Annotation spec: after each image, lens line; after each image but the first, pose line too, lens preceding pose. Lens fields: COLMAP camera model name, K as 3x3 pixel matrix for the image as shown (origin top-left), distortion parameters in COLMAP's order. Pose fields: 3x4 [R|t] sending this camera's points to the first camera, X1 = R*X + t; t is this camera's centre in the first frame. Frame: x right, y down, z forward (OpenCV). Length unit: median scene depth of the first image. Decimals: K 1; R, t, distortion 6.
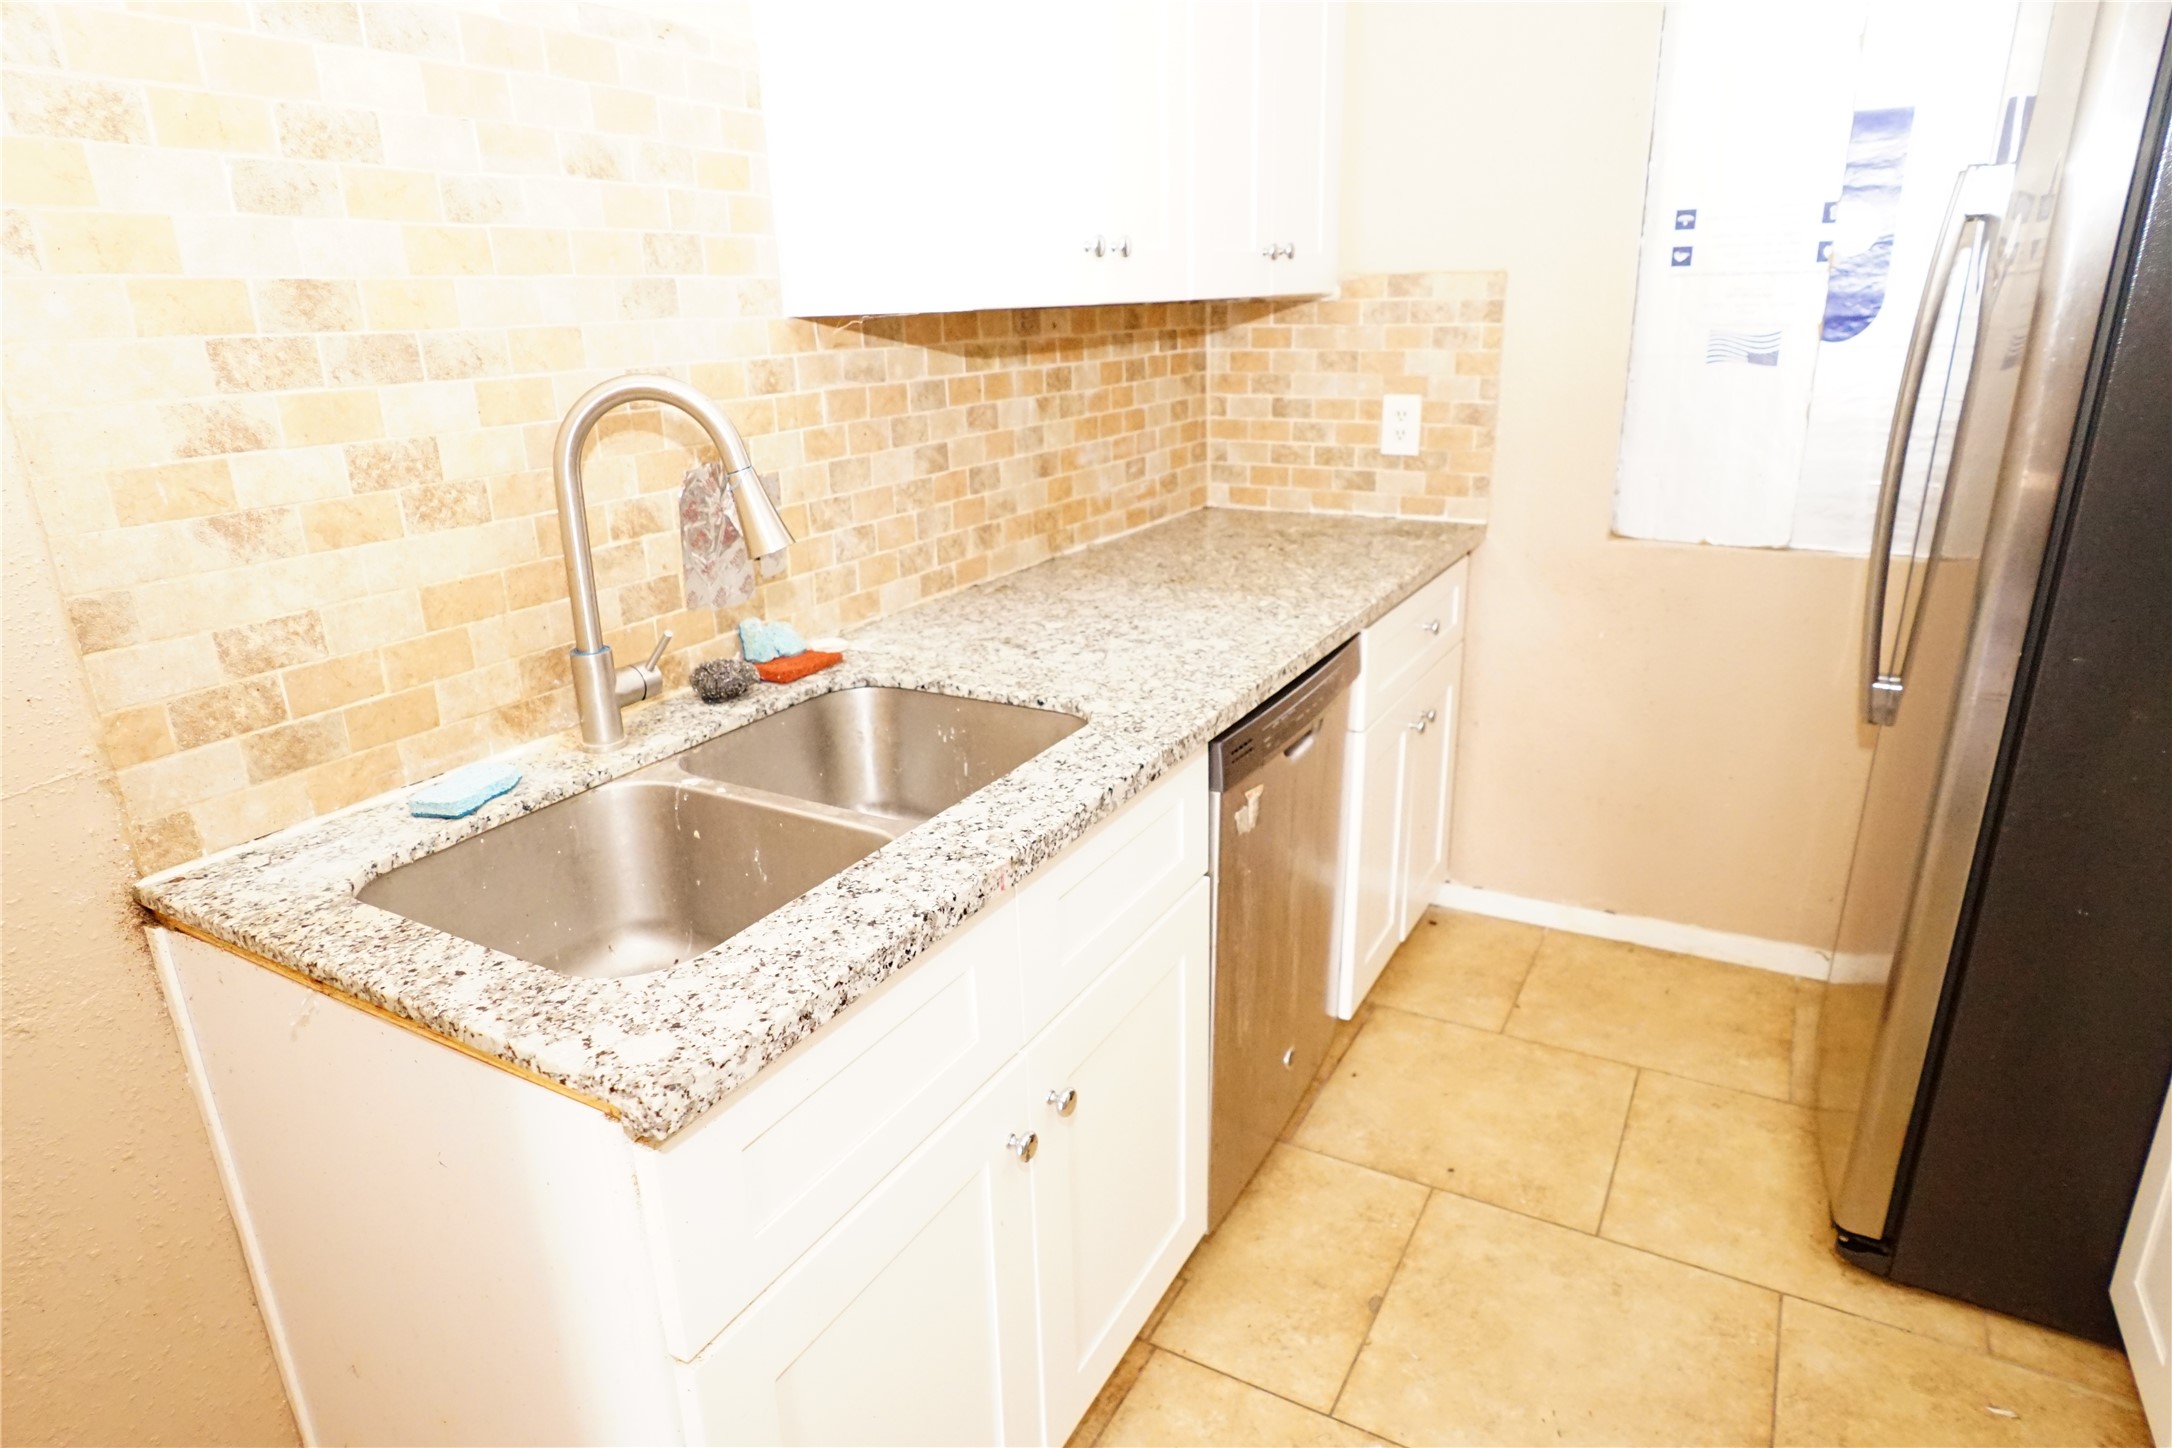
lens RADIAL K [[1266.9, 0, 1089.6], [0, 1266.9, 722.9], [0, 0, 1]] dist [-0.025335, 0.013572]
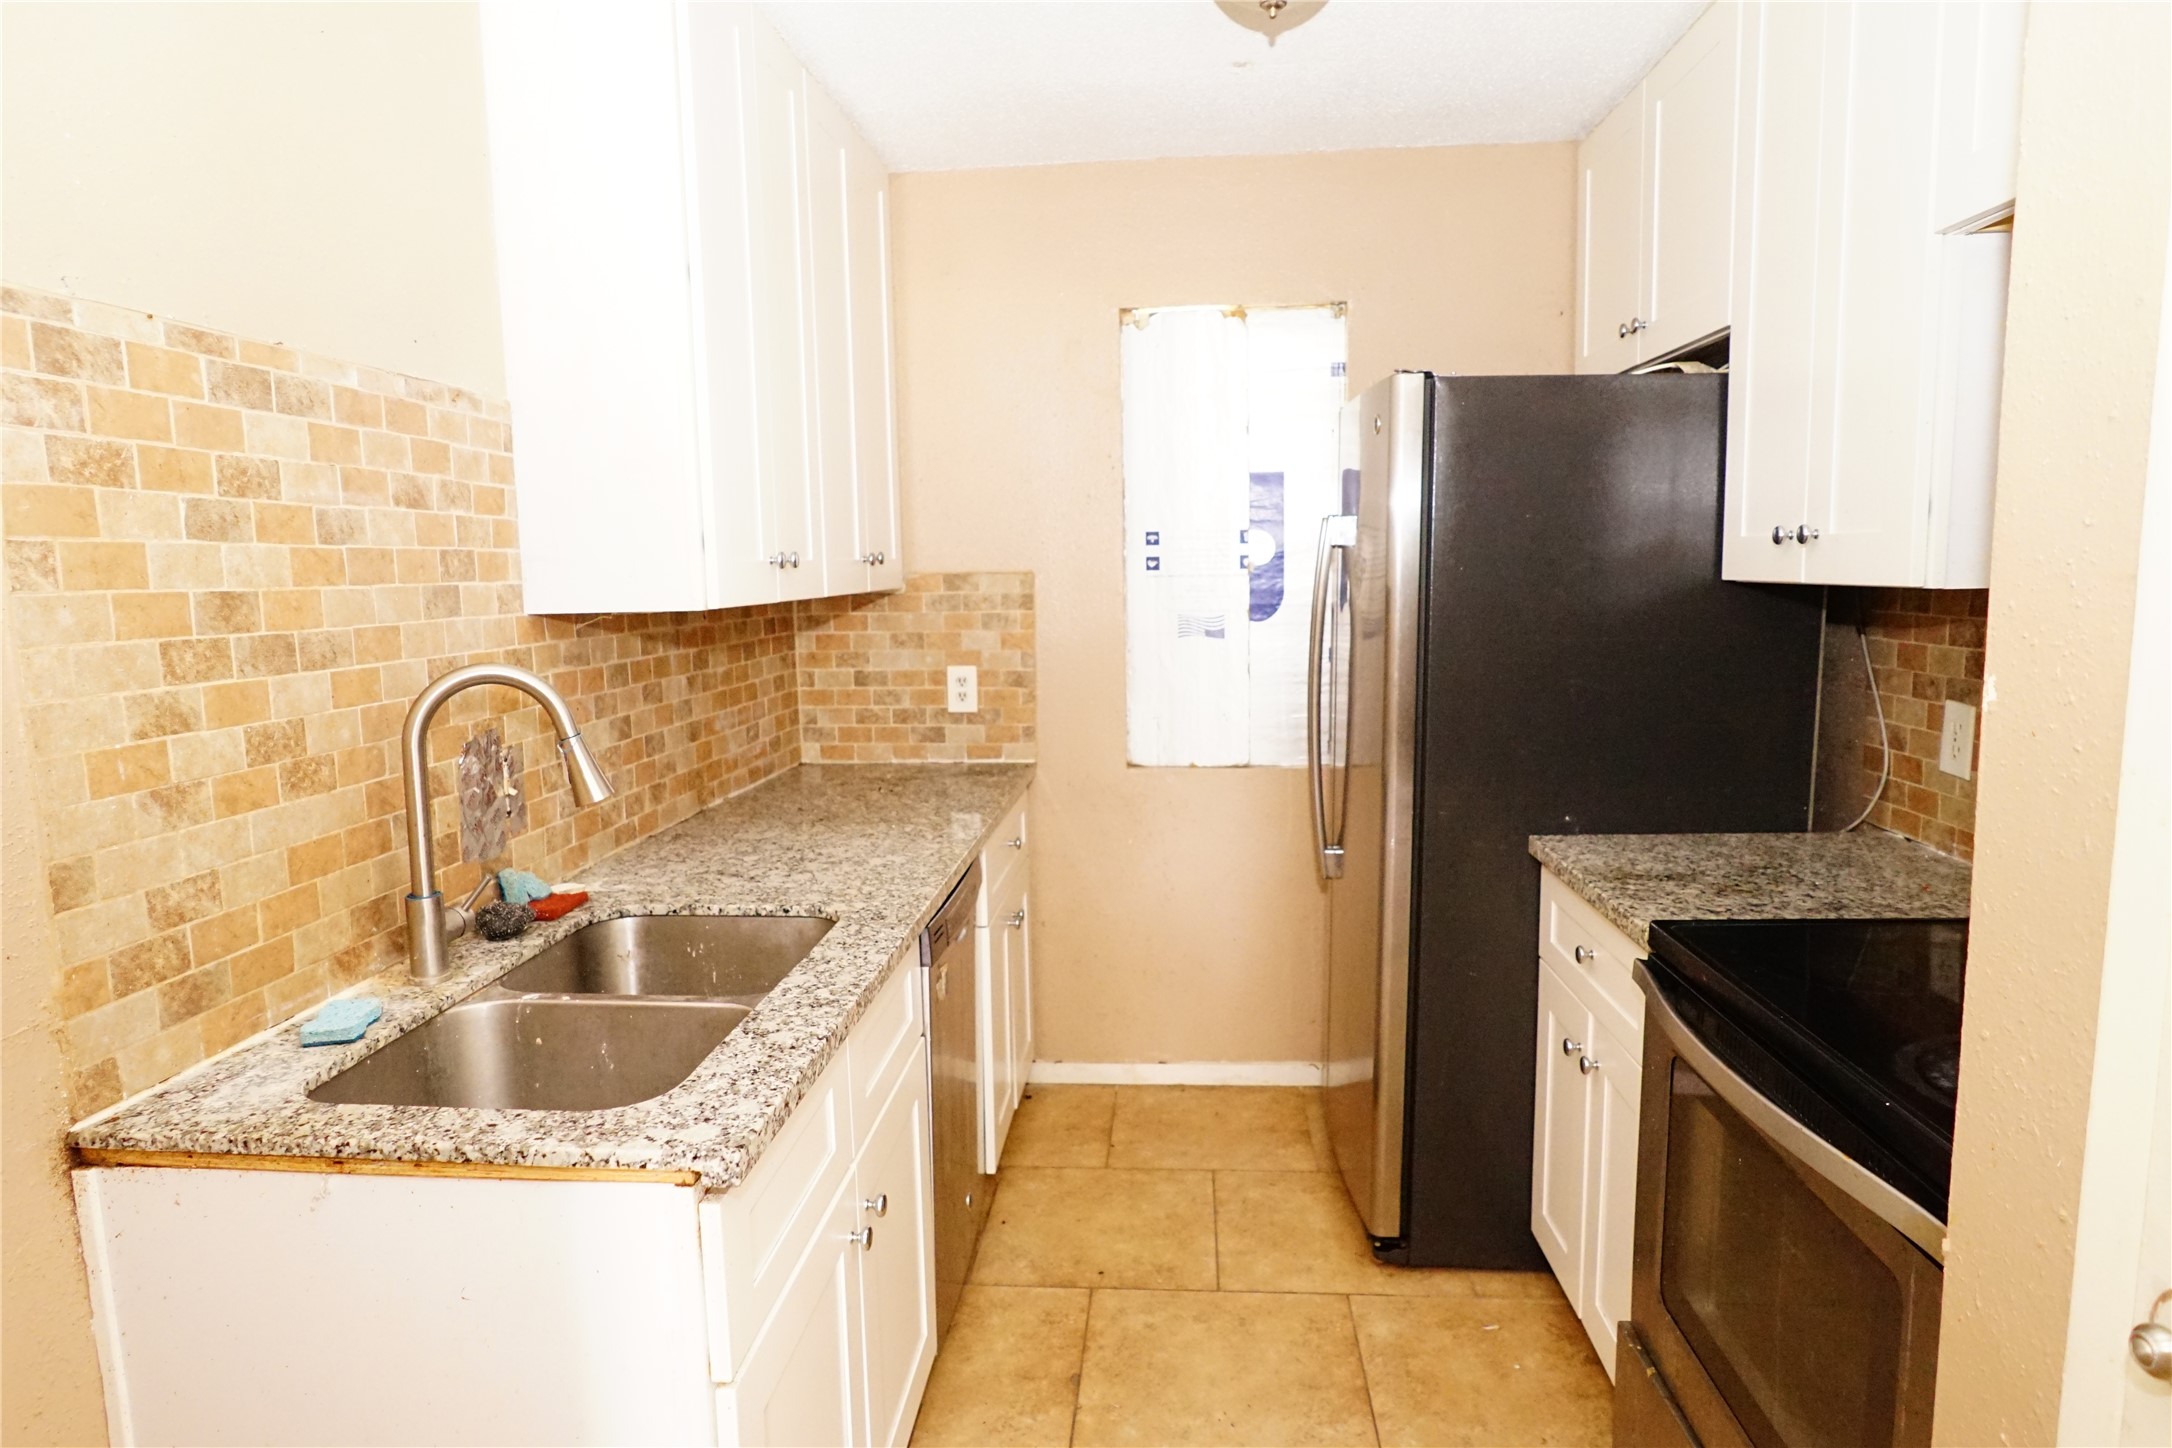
lens RADIAL K [[1266.9, 0, 1088.5], [0, 1266.9, 727.6], [0, 0, 1]] dist [-0.025335, 0.013572]
pose [[0.907069, -0.043845, 0.418693, -0.265049], [0.128693, 0.975830, -0.176617, 0.062246], [-0.400829, 0.214087, 0.890788, -0.253087]]
